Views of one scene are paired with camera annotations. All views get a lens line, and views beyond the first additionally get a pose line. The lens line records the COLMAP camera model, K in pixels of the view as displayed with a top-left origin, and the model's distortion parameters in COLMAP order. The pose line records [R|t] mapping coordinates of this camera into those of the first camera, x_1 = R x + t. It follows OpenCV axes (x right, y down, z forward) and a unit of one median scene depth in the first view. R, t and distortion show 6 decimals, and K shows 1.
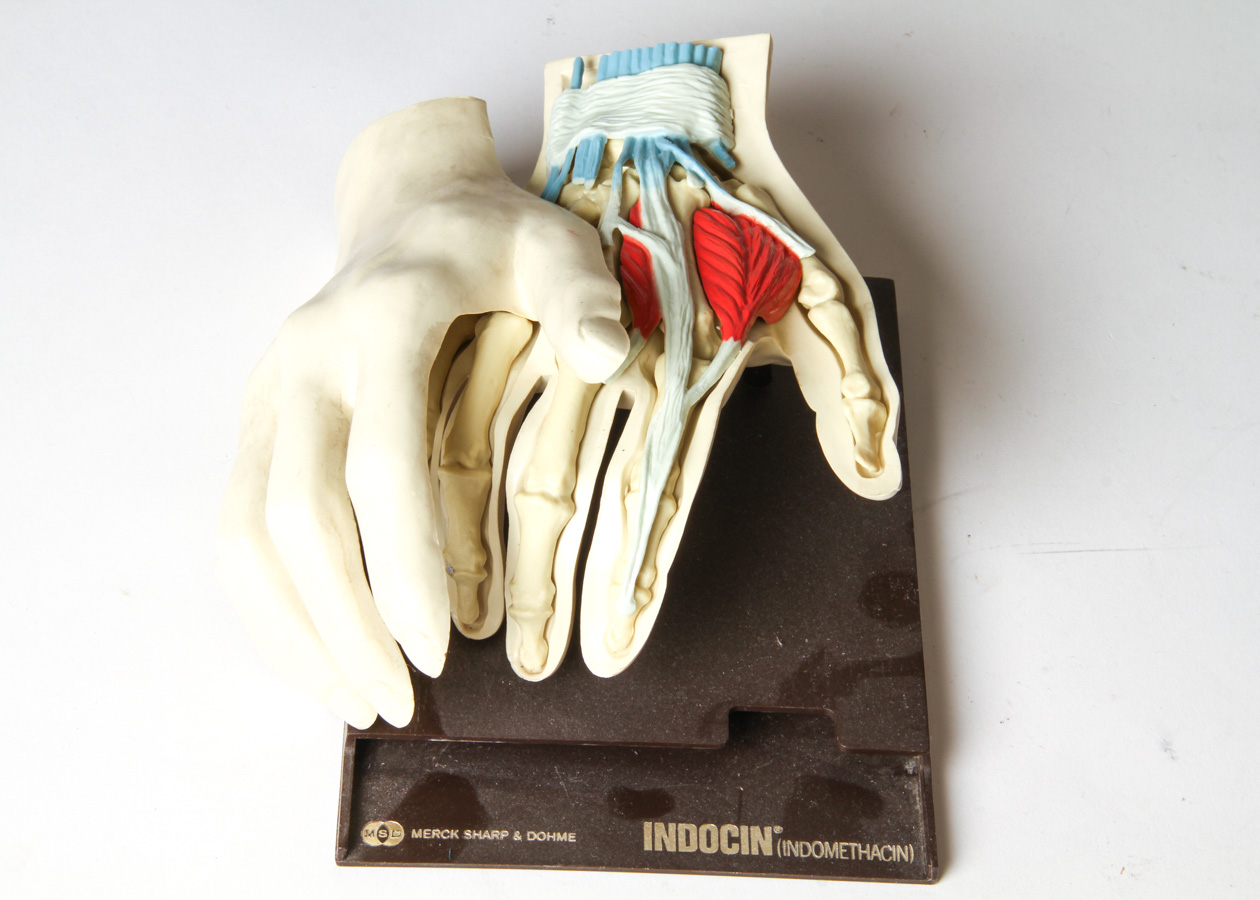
lens RADIAL K [[3616.3, 0, 630.0], [0, 3616.3, 450.0], [0, 0, 1]] dist [0.097872, 0.379142]
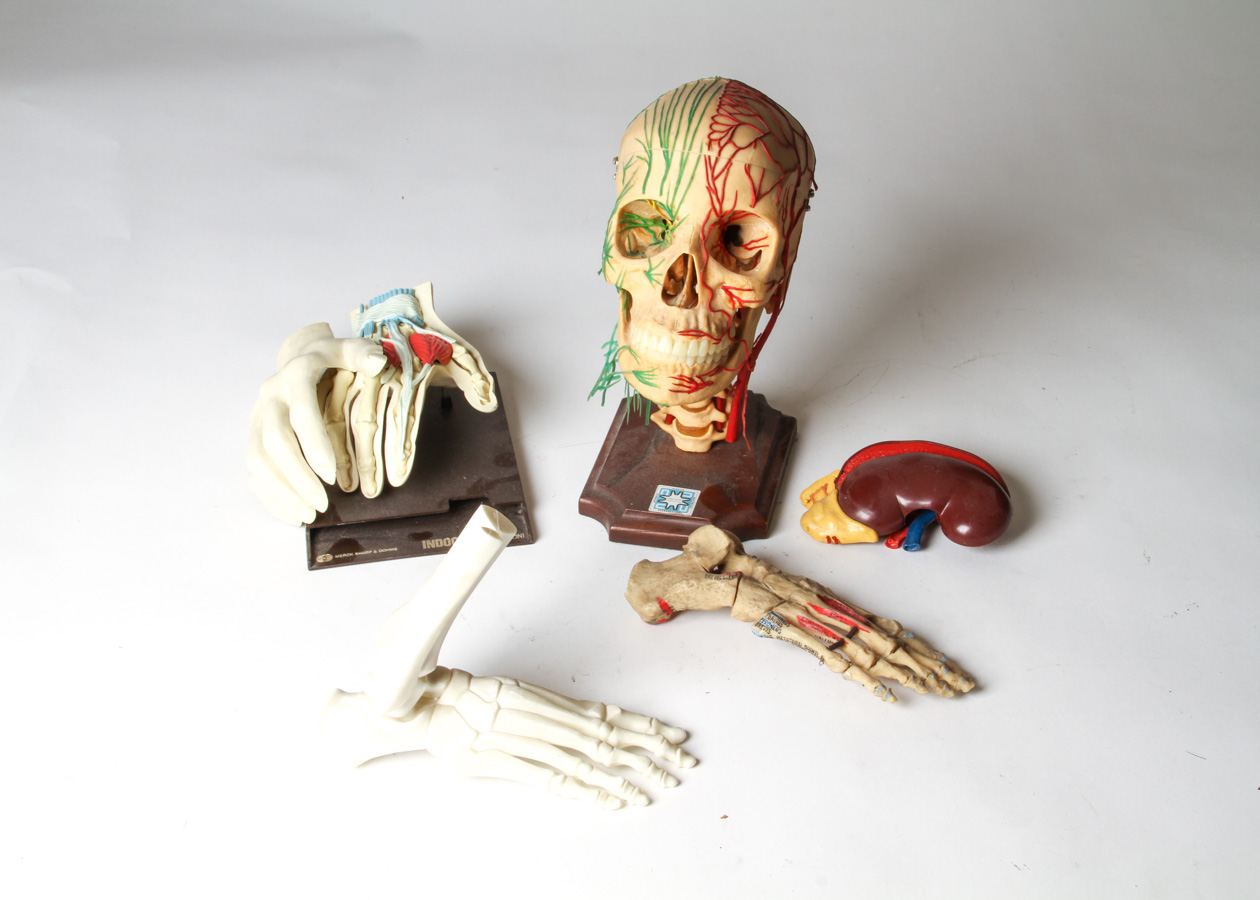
lens RADIAL K [[1991.9, 0, 630.0], [0, 1991.9, 450.0], [0, 0, 1]] dist [-0.017637, -0.009513]
pose [[0.982356, -0.159295, 0.097985, 0.021019], [0.177214, 0.960280, -0.215540, 0.379260], [-0.059758, 0.229101, 0.971567, -0.441371]]
